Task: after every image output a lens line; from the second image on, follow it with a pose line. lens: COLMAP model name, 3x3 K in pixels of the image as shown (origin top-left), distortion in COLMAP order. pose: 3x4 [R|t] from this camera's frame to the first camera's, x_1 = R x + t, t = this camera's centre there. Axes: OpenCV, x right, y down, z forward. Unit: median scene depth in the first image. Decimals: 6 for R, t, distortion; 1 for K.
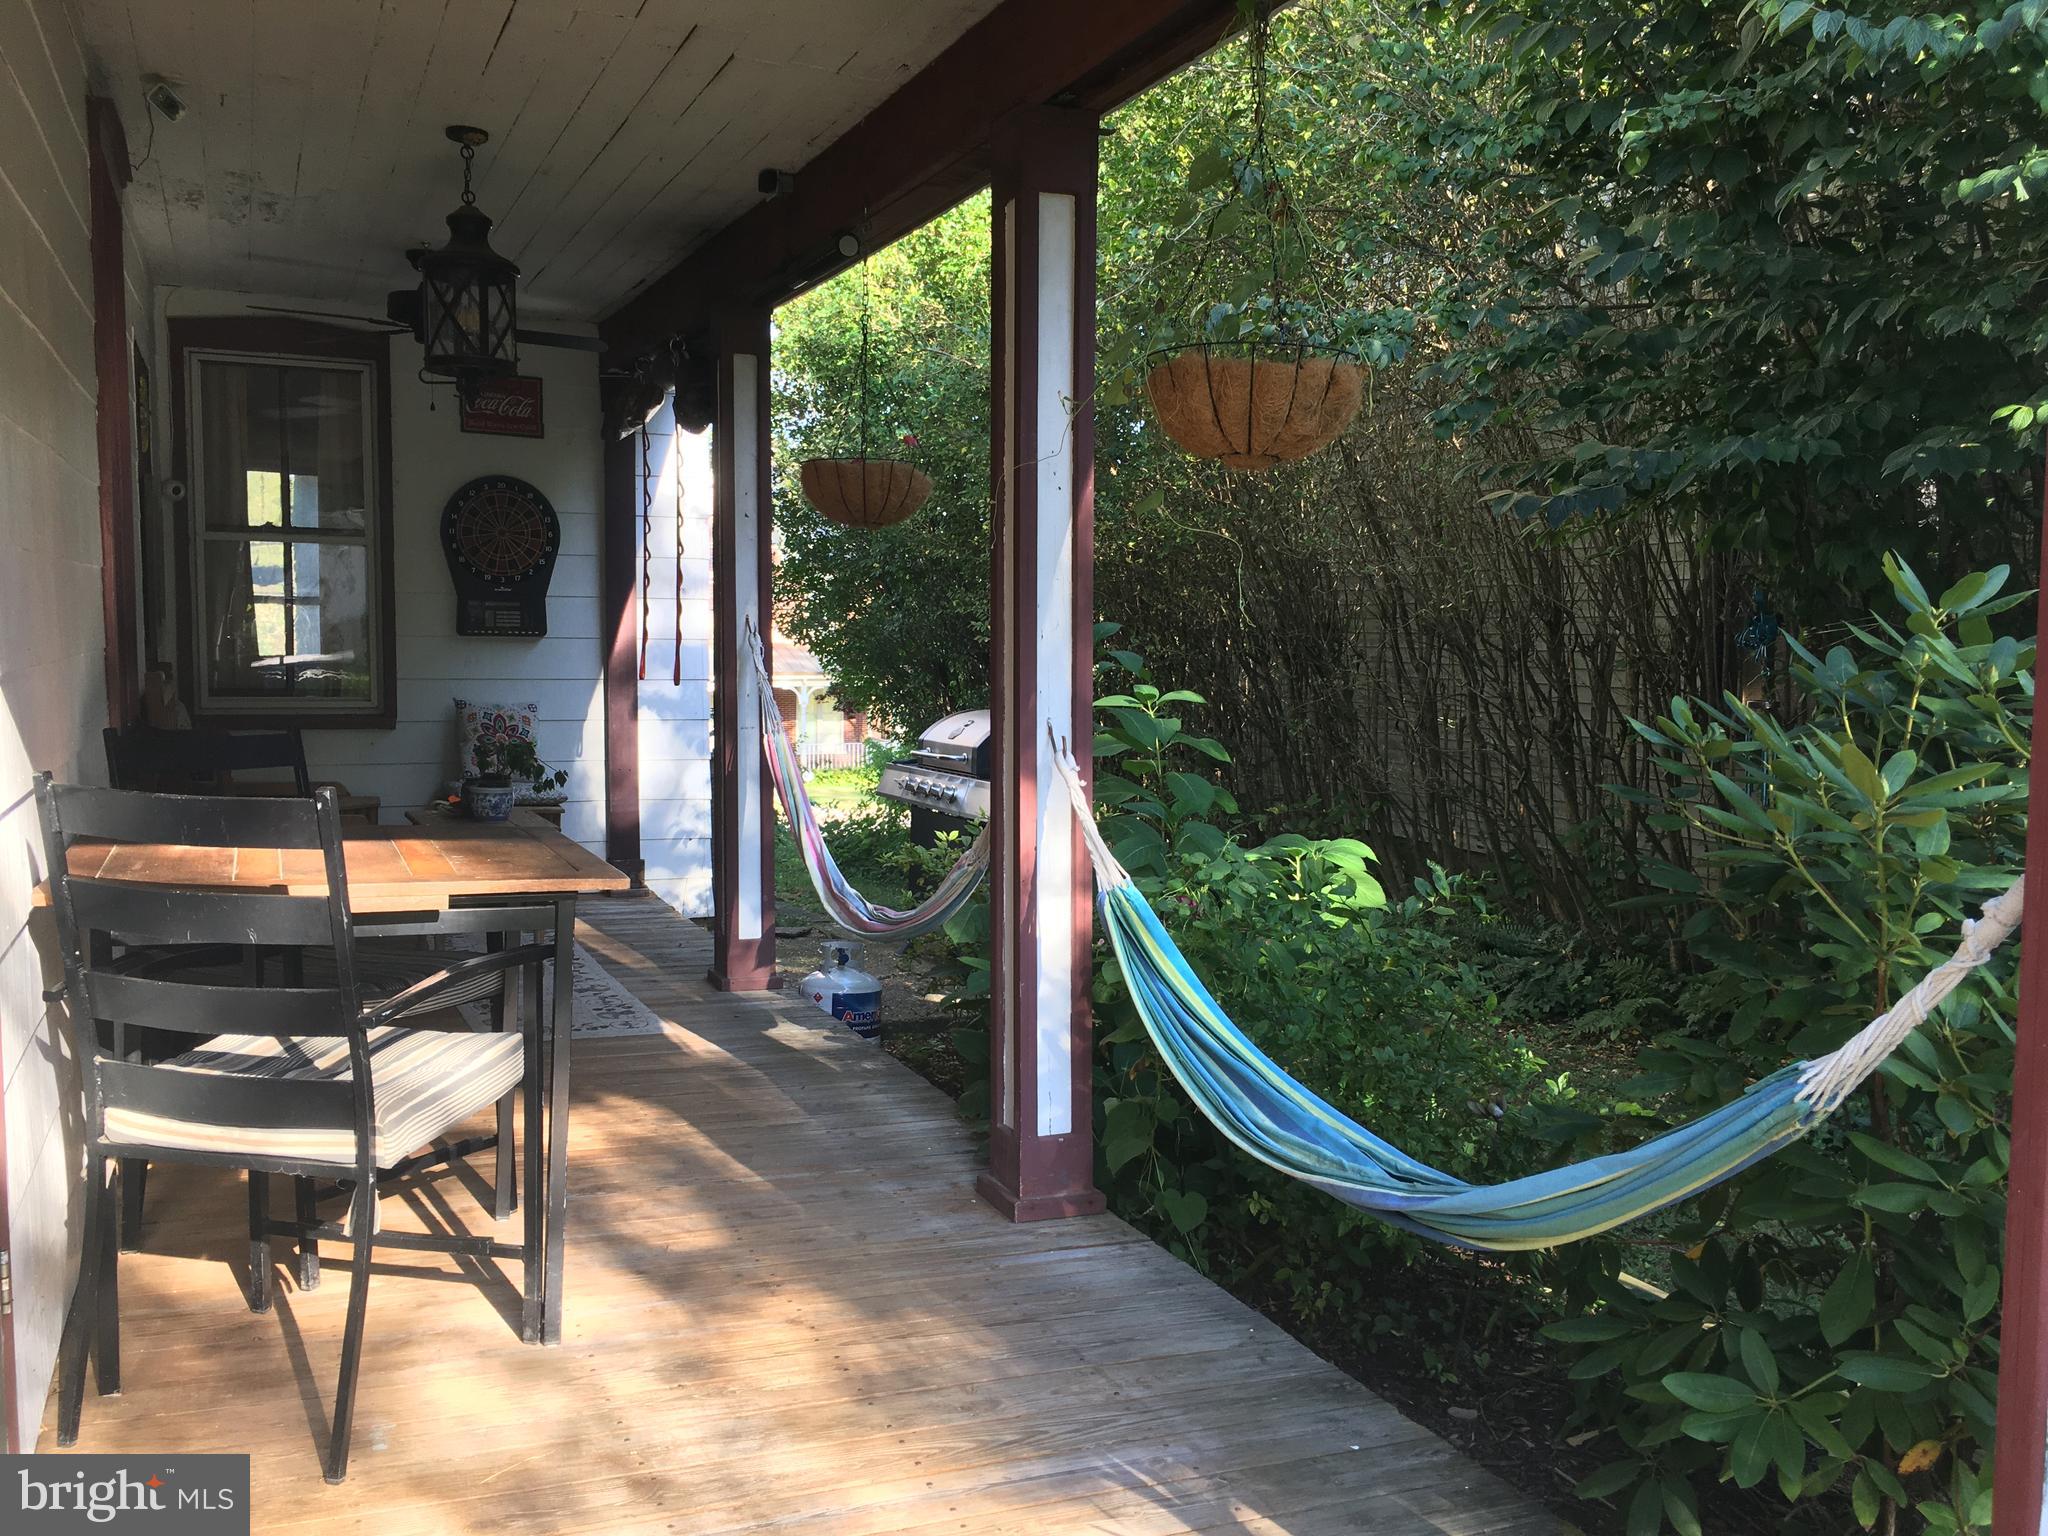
lens RADIAL K [[1721.8, 0, 1023.6], [0, 1721.8, 778.4], [0, 0, 1]] dist [0.003451, -0.004214]
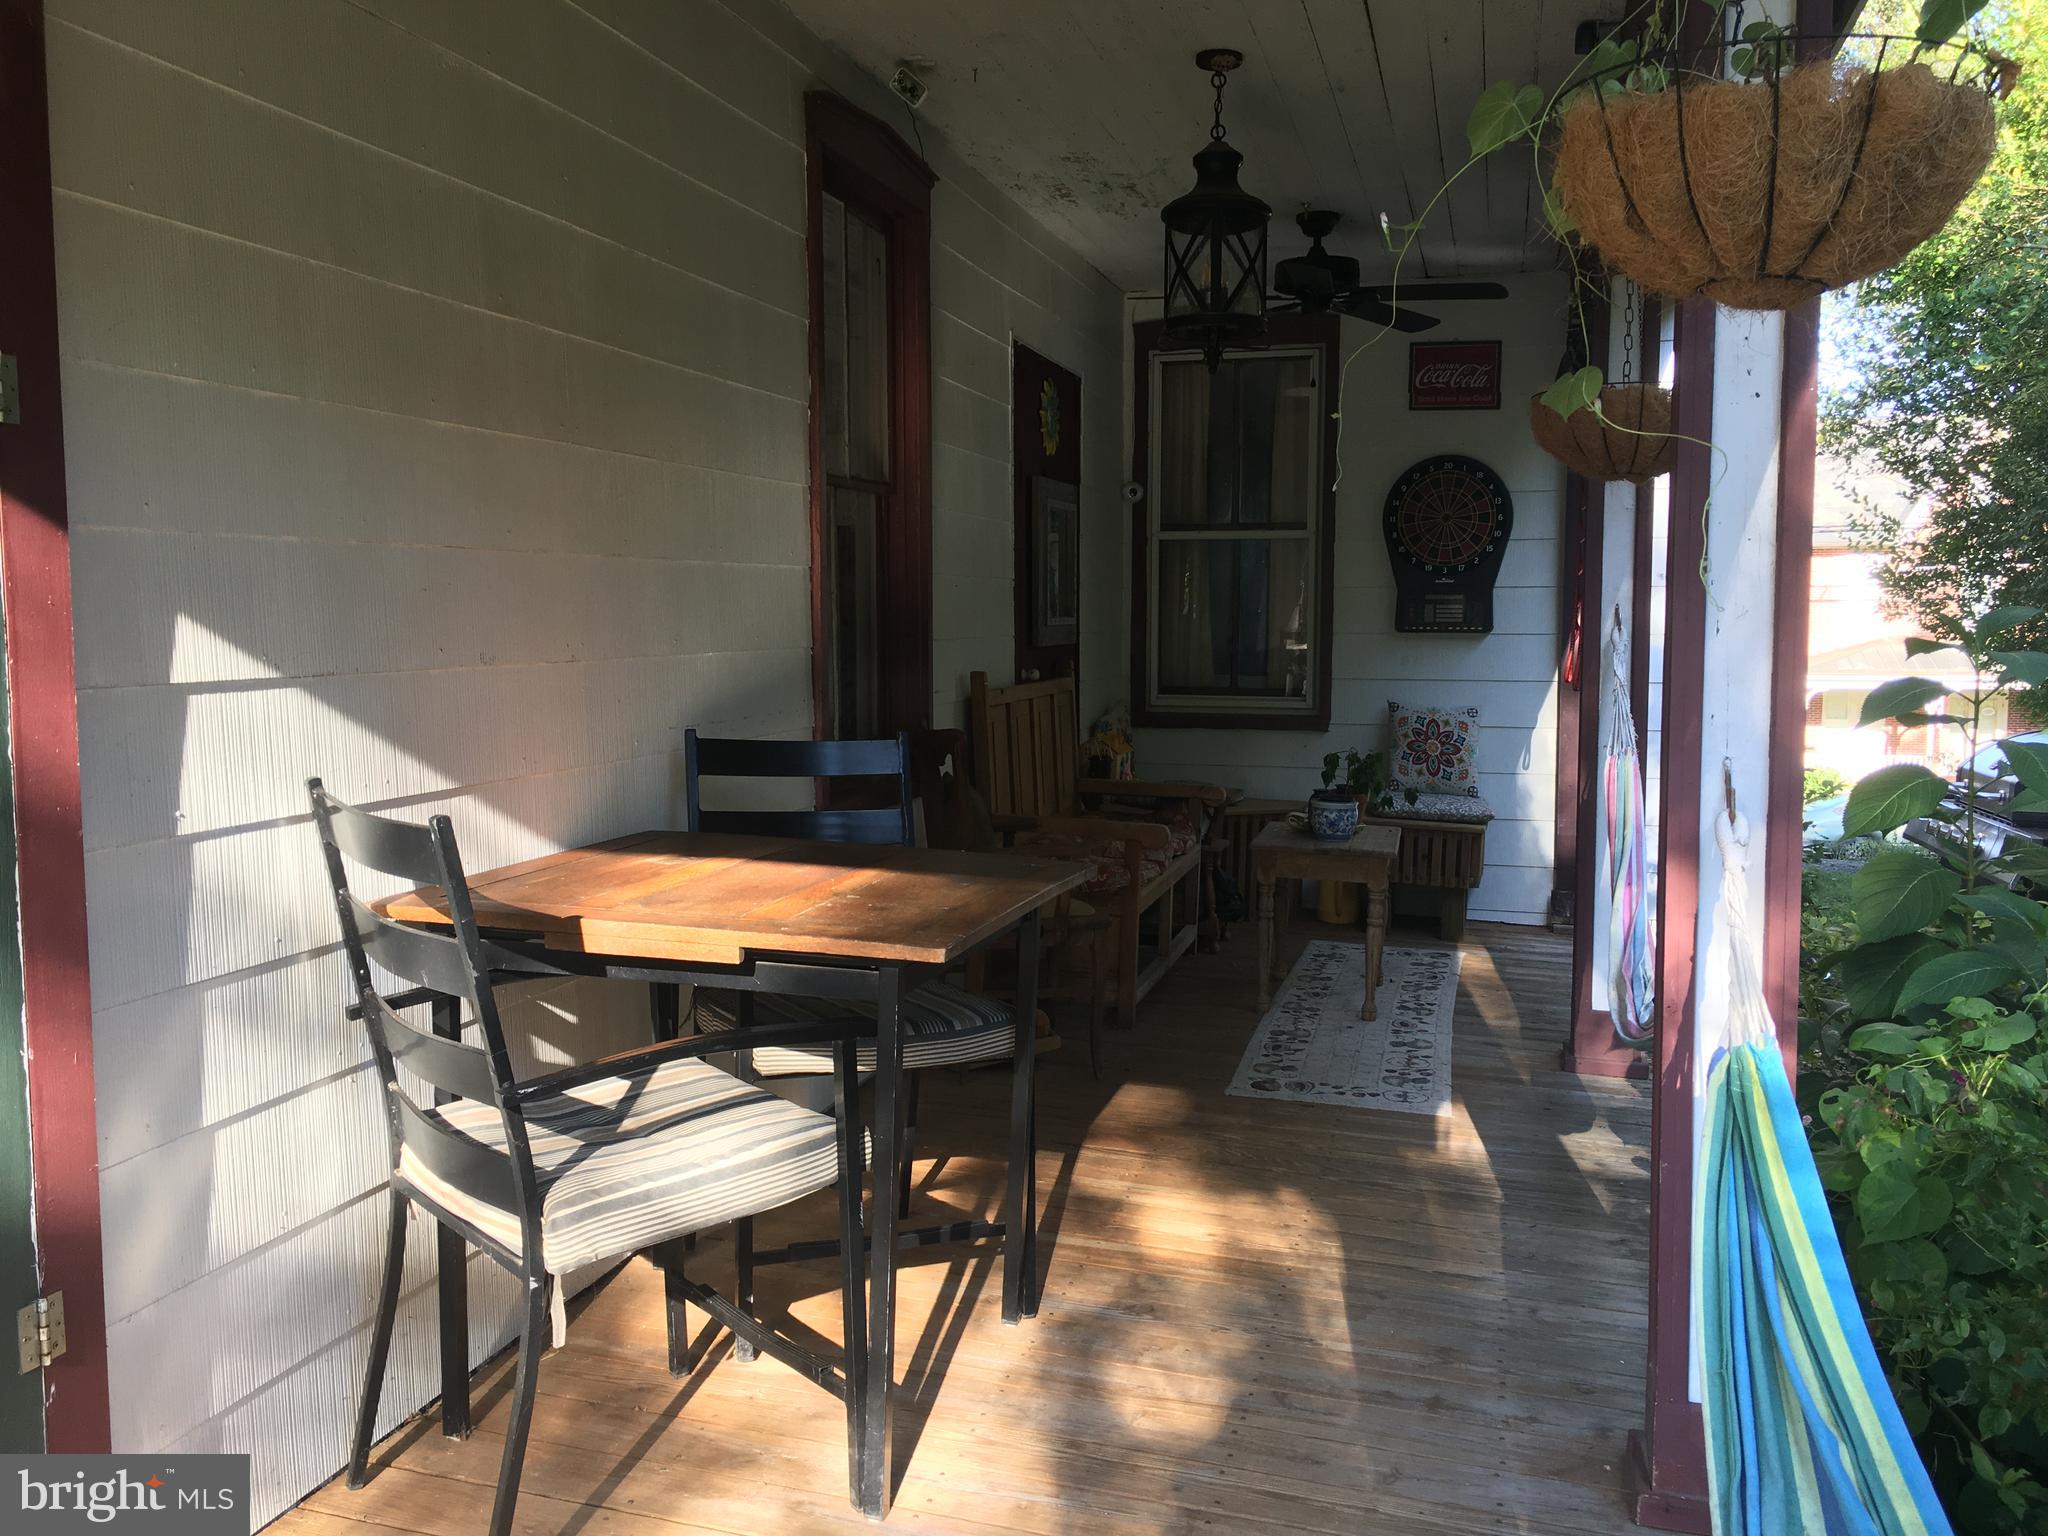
lens RADIAL K [[1719.6, 0, 1024.0], [0, 1719.6, 768.0], [0, 0, 1]] dist [0.049151, -0.000395]
pose [[0.769720, 0.044987, -0.636794, 0.125892], [-0.047407, 0.998788, 0.013258, -0.015222], [0.636619, 0.019984, 0.770920, 0.188384]]
